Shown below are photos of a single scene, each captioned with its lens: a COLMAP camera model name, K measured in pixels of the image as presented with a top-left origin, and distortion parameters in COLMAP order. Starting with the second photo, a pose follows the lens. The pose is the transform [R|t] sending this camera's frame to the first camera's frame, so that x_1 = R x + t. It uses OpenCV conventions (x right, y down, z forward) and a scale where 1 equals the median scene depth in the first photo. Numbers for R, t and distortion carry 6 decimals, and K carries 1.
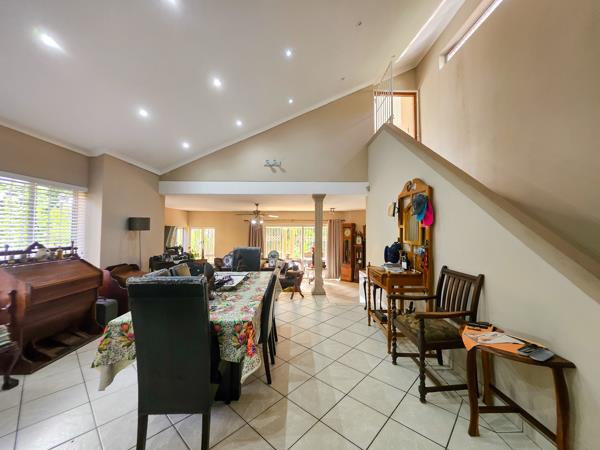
lens RADIAL K [[246.3, 0, 299.4], [0, 246.3, 224.1], [0, 0, 1]] dist [-0.007561, 0.000972]
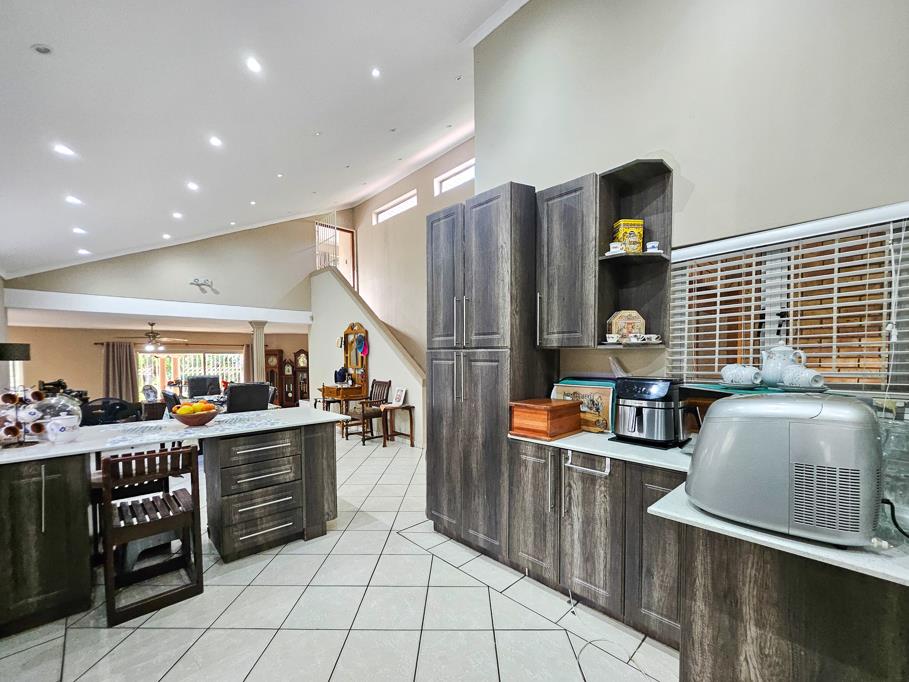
lens RADIAL K [[373.1, 0, 457.0], [0, 373.1, 370.5], [0, 0, 1]] dist [-0.007561, 0.000972]
pose [[0.743426, -0.027996, 0.668233, -0.547902], [-0.012310, 0.998382, 0.055522, -0.031638], [-0.668705, -0.049503, 0.741878, -1.006283]]
